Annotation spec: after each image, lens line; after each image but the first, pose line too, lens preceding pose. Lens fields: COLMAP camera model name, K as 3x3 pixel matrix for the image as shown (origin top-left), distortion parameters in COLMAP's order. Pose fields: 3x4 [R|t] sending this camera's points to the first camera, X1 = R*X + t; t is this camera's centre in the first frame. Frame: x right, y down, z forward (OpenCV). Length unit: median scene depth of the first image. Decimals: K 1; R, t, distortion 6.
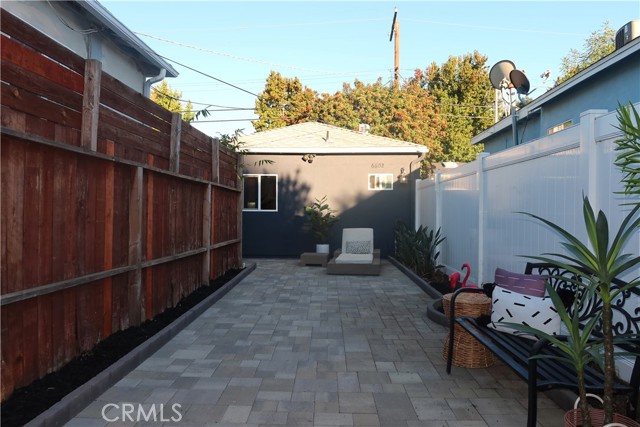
lens RADIAL K [[439.0, 0, 319.7], [0, 439.0, 215.8], [0, 0, 1]] dist [-0.025862, 0.006243]
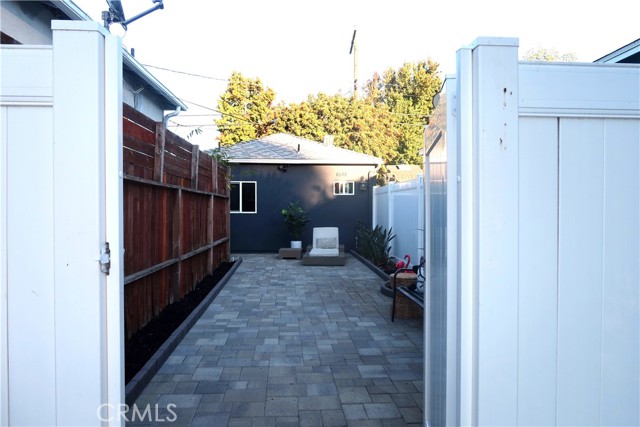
lens RADIAL K [[439.0, 0, 319.7], [0, 439.0, 215.8], [0, 0, 1]] dist [-0.025862, 0.006243]
pose [[0.995622, -0.005184, 0.093322, -0.041239], [0.004169, 0.999930, 0.011076, -0.016882], [-0.093373, -0.010639, 0.995574, -0.195972]]
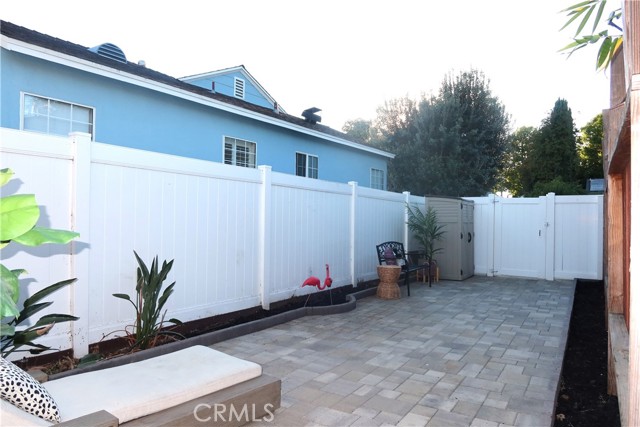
lens RADIAL K [[439.0, 0, 319.7], [0, 439.0, 215.8], [0, 0, 1]] dist [-0.025862, 0.006243]
pose [[-0.861357, -0.016442, 0.507733, -0.150103], [-0.017215, 0.999847, 0.003172, -0.018595], [-0.507708, -0.006008, -0.861508, 1.056130]]
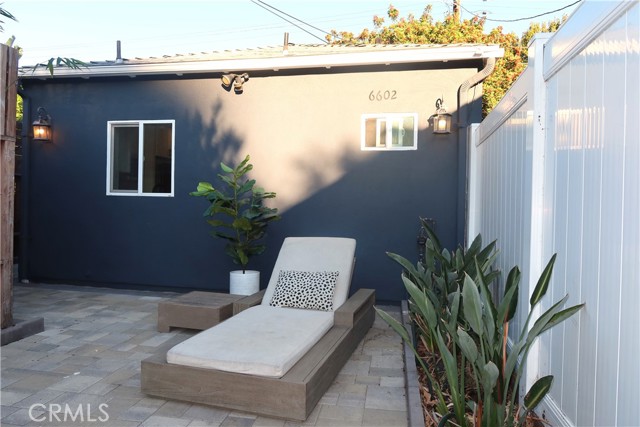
lens RADIAL K [[439.0, 0, 319.7], [0, 439.0, 215.8], [0, 0, 1]] dist [-0.025862, 0.006243]
pose [[0.988641, 0.016070, -0.149438, 0.147993], [-0.014814, 0.999845, 0.009514, 0.004551], [0.149568, -0.007192, 0.988725, 0.596820]]
